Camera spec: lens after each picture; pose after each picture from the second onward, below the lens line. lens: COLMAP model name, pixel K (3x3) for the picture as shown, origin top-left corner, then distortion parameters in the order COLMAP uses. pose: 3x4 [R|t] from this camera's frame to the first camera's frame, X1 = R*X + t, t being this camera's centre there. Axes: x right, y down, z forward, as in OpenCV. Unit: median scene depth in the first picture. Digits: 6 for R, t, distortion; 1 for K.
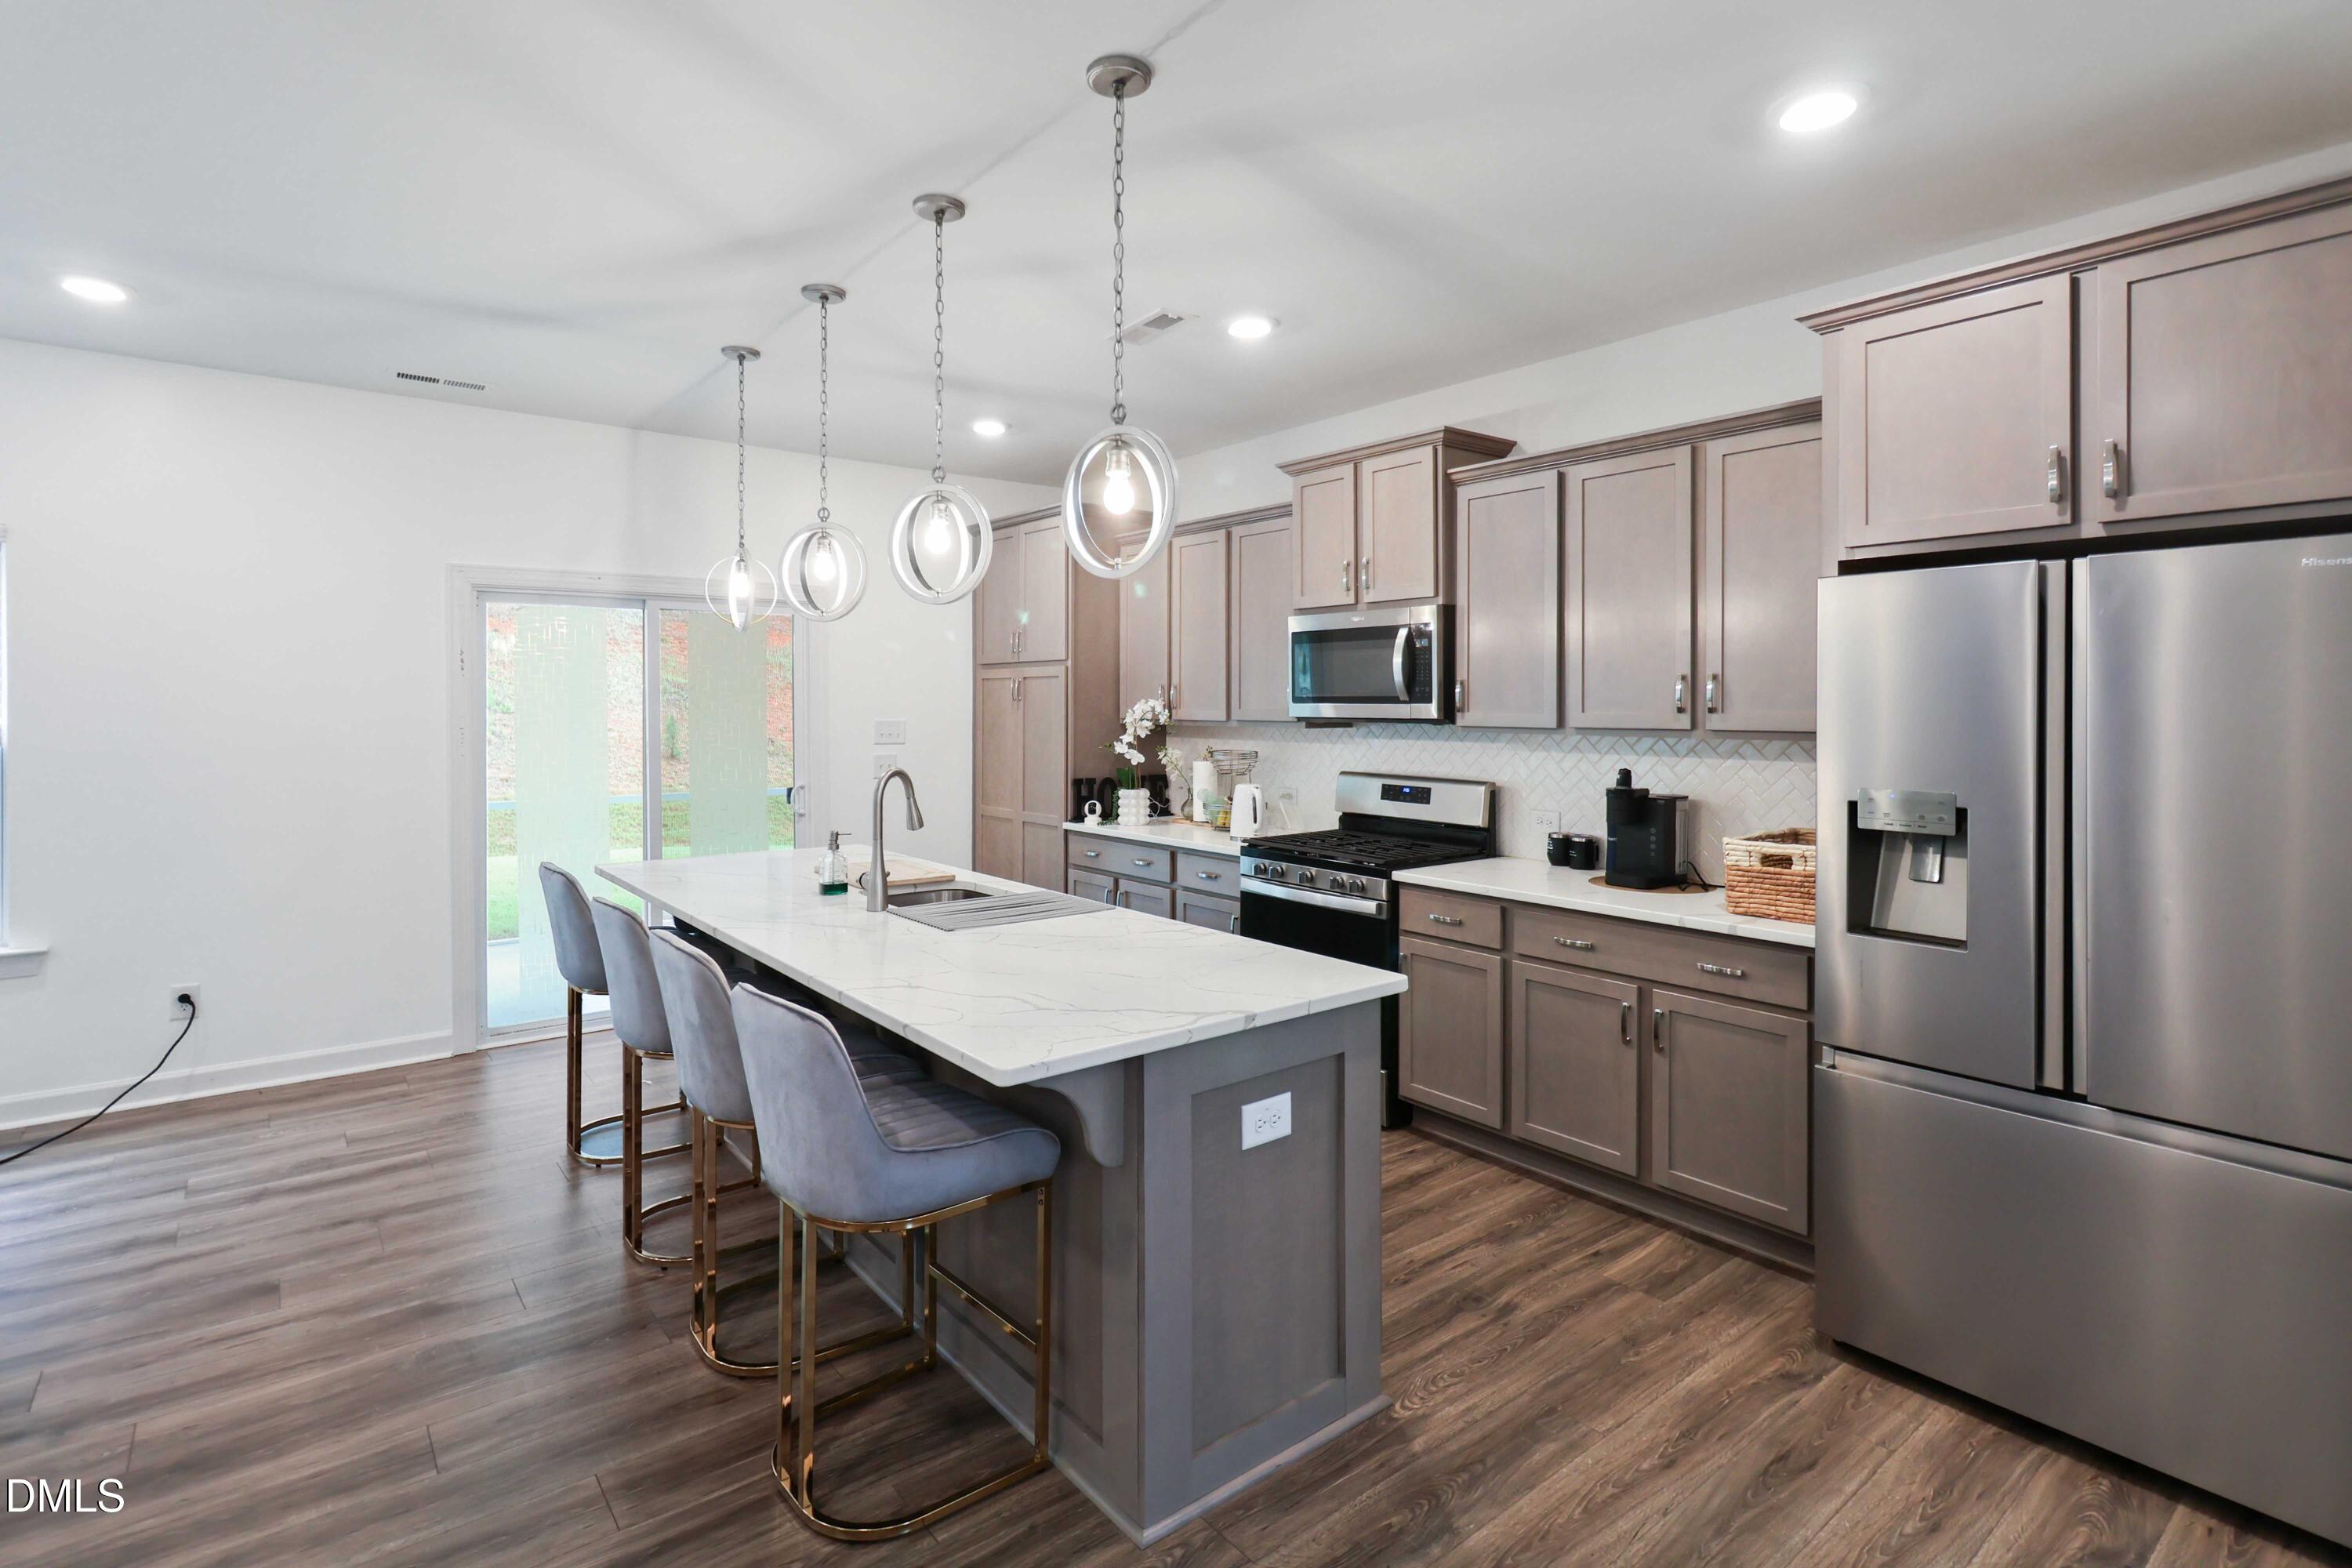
lens RADIAL K [[1134.7, 0, 1176.0], [0, 1134.7, 784.0], [0, 0, 1]] dist [0.000226, 0.000323]
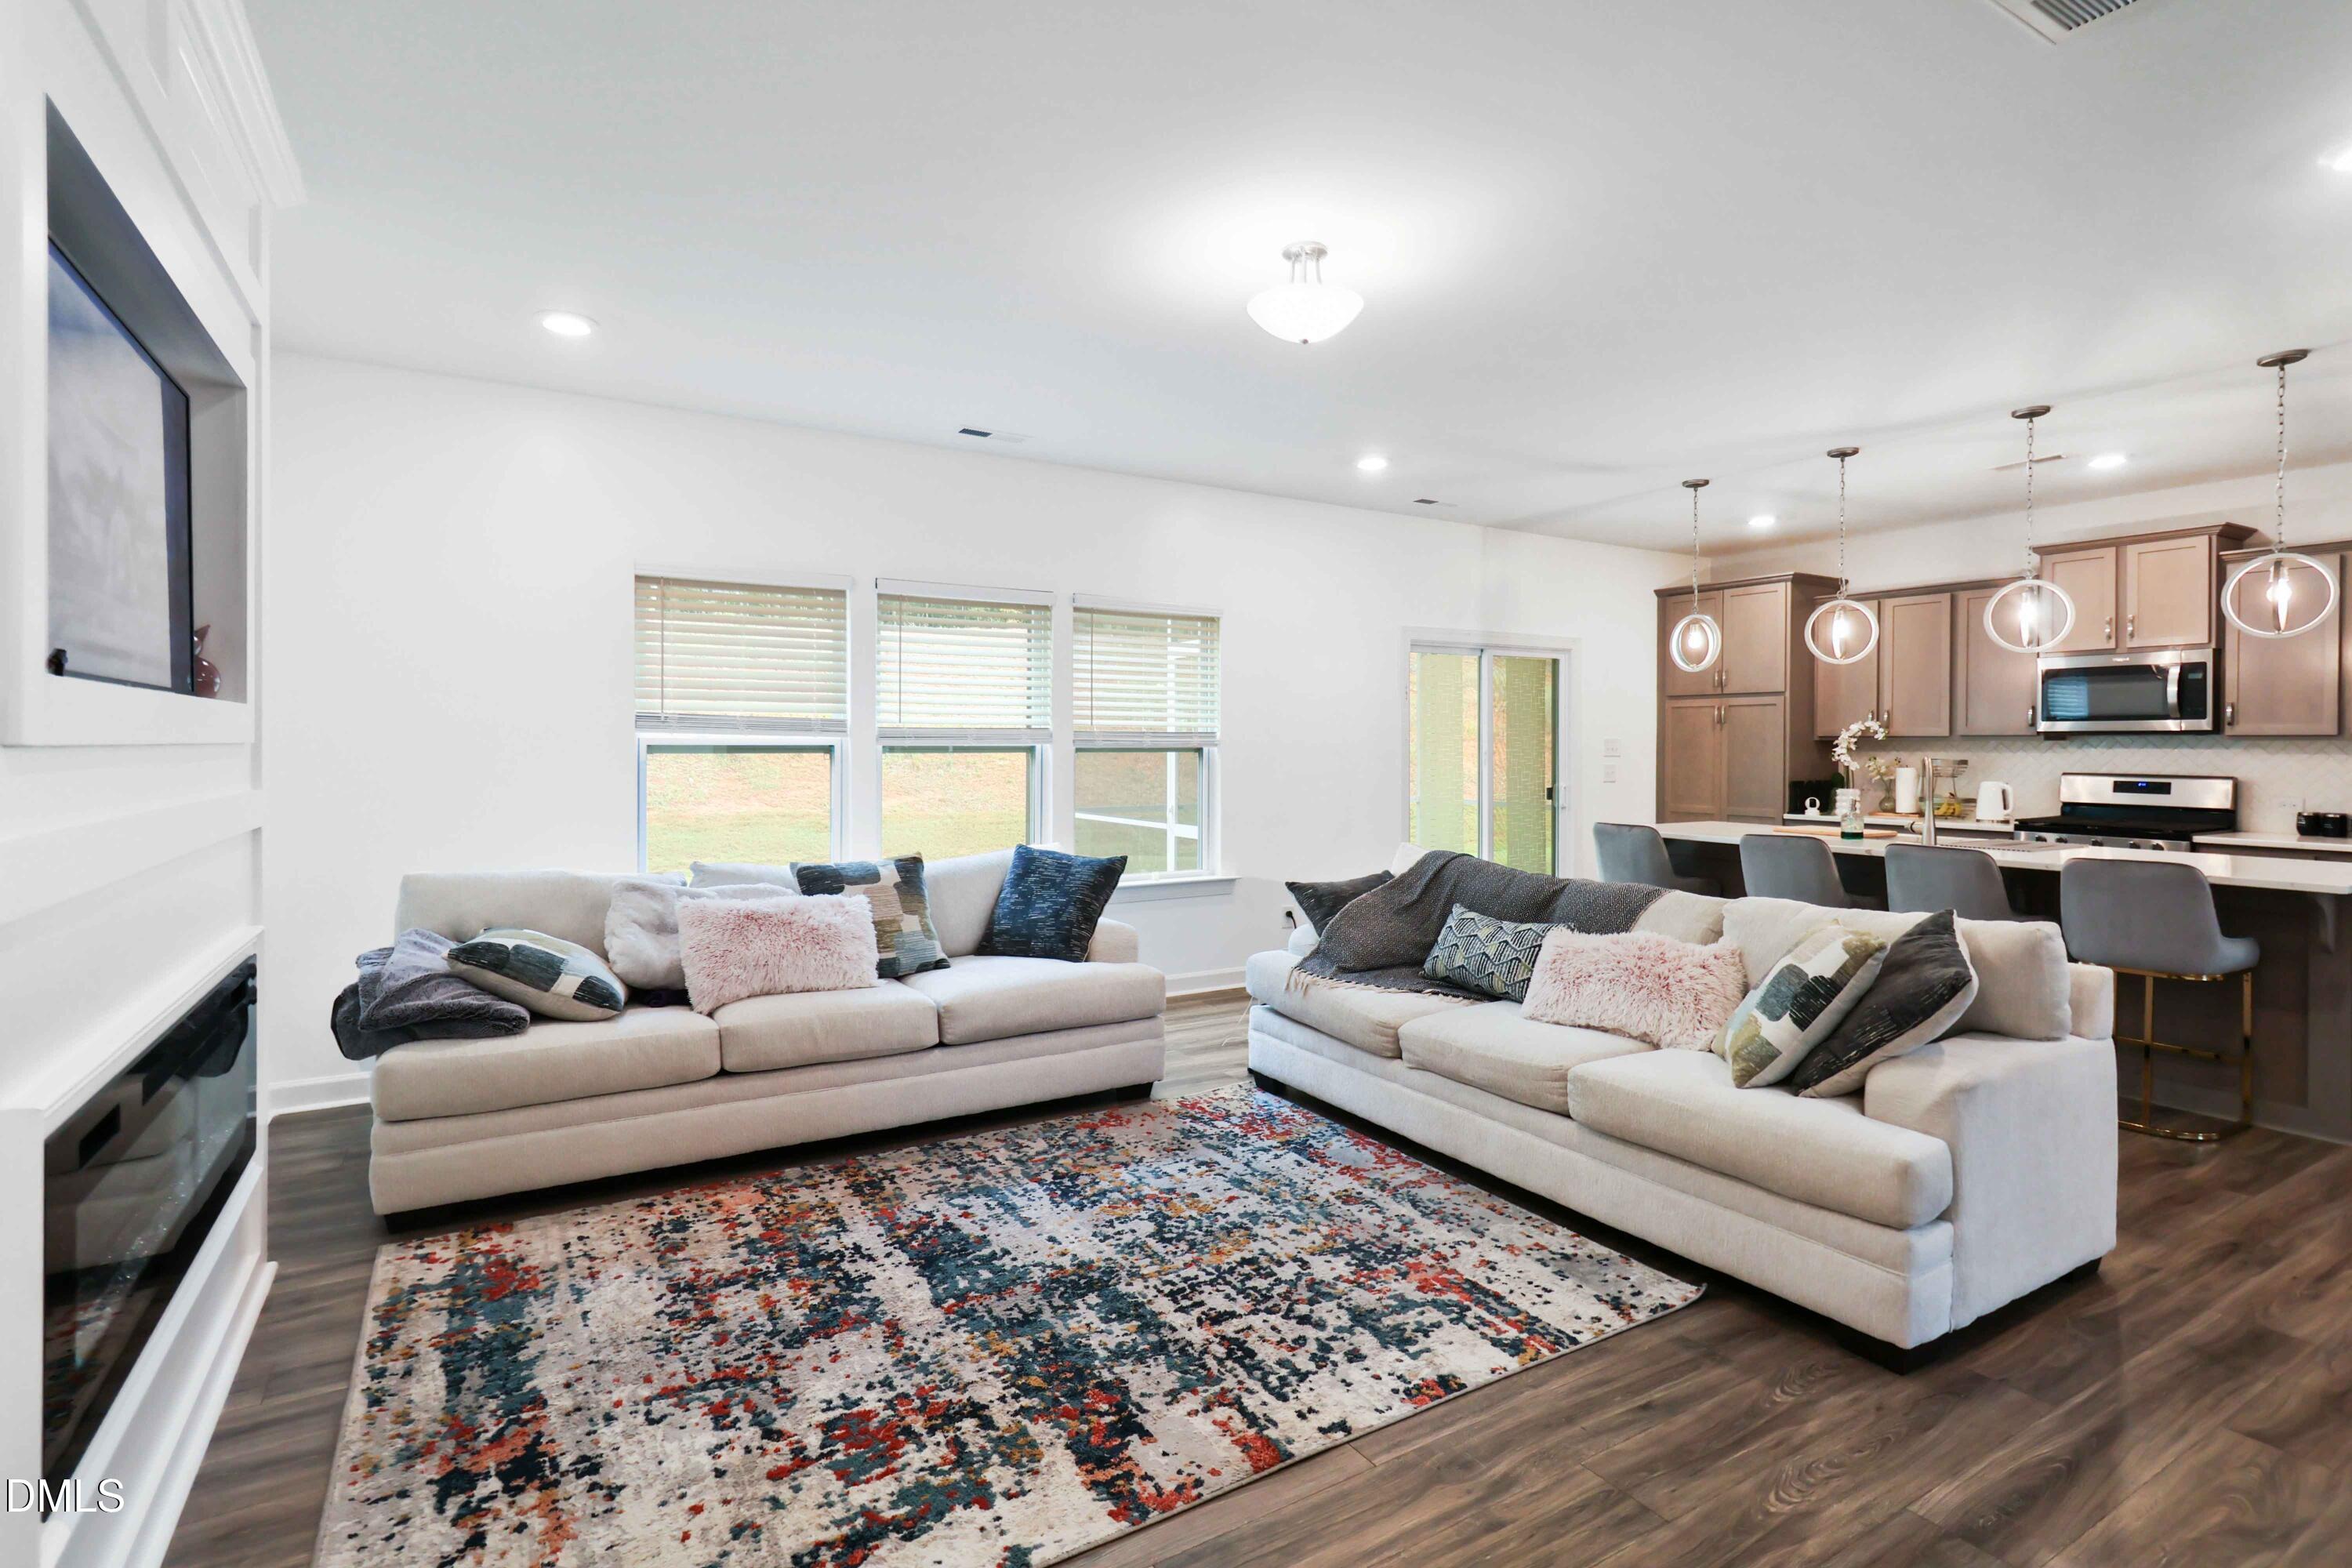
lens RADIAL K [[1134.7, 0, 1176.0], [0, 1134.7, 784.0], [0, 0, 1]] dist [0.000226, 0.000323]
pose [[0.991913, 0.006708, -0.126745, -0.797243], [-0.011146, 0.999348, -0.034343, 0.066103], [0.126432, 0.035478, 0.991341, -0.504846]]
